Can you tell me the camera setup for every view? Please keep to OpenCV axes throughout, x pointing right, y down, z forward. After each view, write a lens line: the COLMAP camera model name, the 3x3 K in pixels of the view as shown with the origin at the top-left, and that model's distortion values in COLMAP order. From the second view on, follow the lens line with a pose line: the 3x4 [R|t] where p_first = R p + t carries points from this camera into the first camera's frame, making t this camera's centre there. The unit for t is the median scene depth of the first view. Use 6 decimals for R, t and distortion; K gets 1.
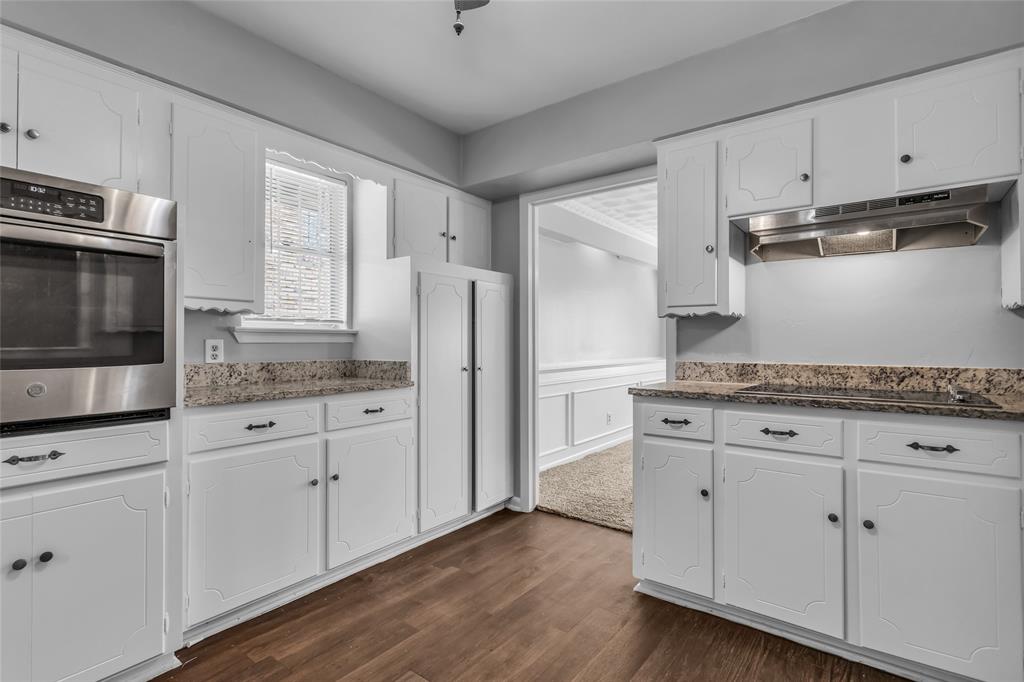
lens RADIAL K [[496.1, 0, 507.0], [0, 496.1, 344.2], [0, 0, 1]] dist [0.004033, 0.000244]
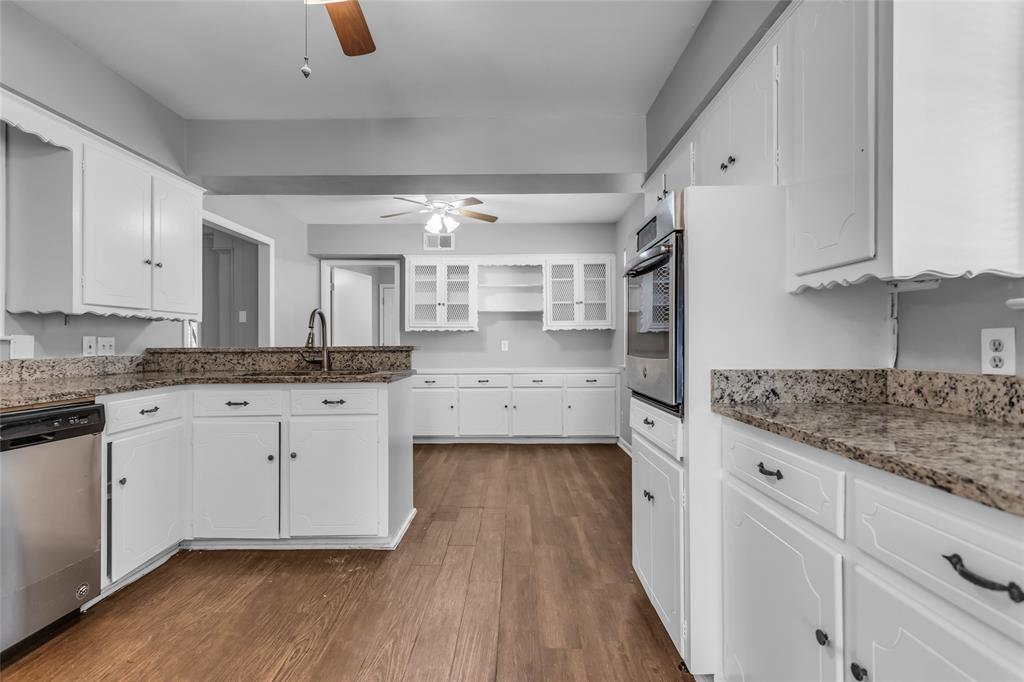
lens RADIAL K [[496.7, 0, 509.6], [0, 496.7, 340.9], [0, 0, 1]] dist [0.003467, 0.001012]
pose [[-0.800167, 0.001465, -0.599775, 0.117460], [0.004651, 0.999982, -0.003763, 0.002764], [0.599759, -0.005800, -0.800159, 1.113423]]
